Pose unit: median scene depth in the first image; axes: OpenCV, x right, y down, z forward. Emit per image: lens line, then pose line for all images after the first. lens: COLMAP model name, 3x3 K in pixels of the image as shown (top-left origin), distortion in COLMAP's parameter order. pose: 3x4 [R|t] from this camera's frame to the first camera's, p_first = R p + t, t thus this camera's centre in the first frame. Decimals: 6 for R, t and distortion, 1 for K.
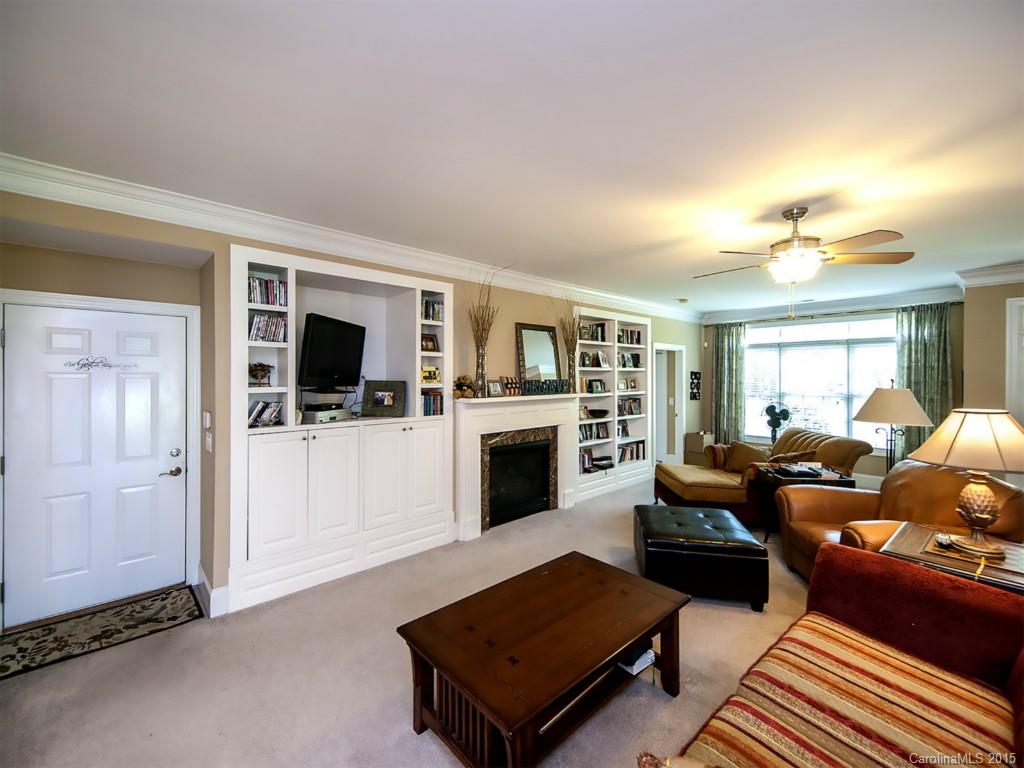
lens RADIAL K [[409.9, 0, 496.6], [0, 409.9, 376.1], [0, 0, 1]] dist [0.001739, -0.000036]
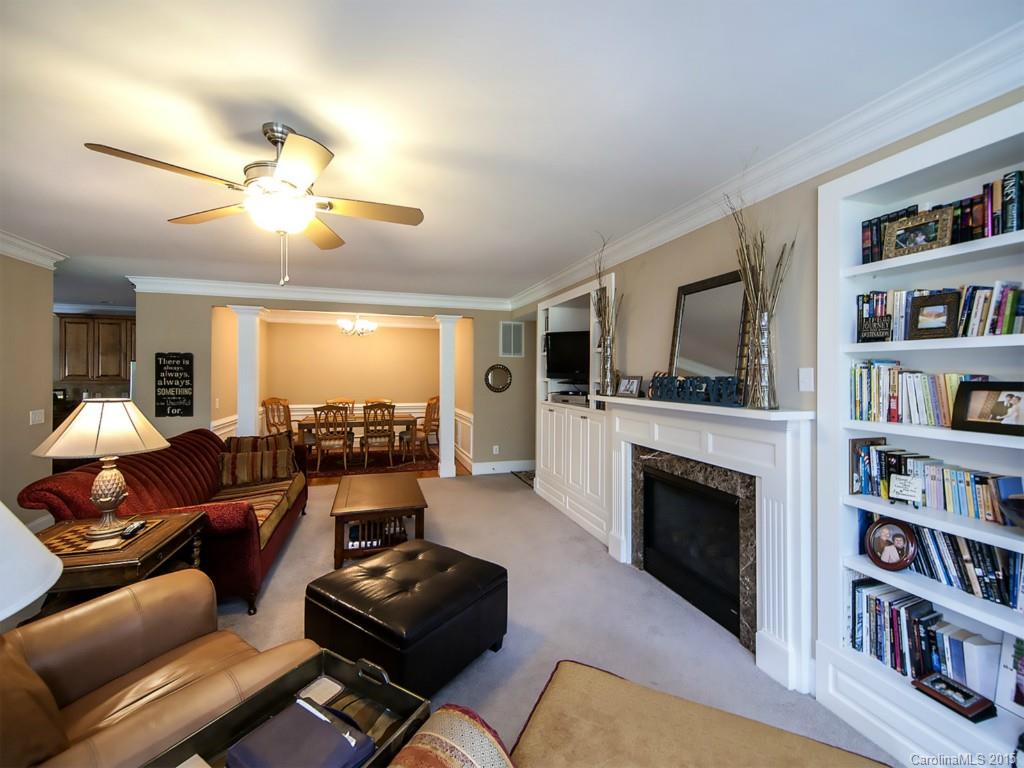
lens RADIAL K [[409.9, 0, 496.6], [0, 409.9, 376.1], [0, 0, 1]] dist [0.001739, -0.000036]
pose [[-0.404524, 0.005768, -0.914509, 0.776470], [0.003129, 0.999983, 0.004923, 0.004100], [0.914522, -0.000870, -0.404536, 1.033766]]
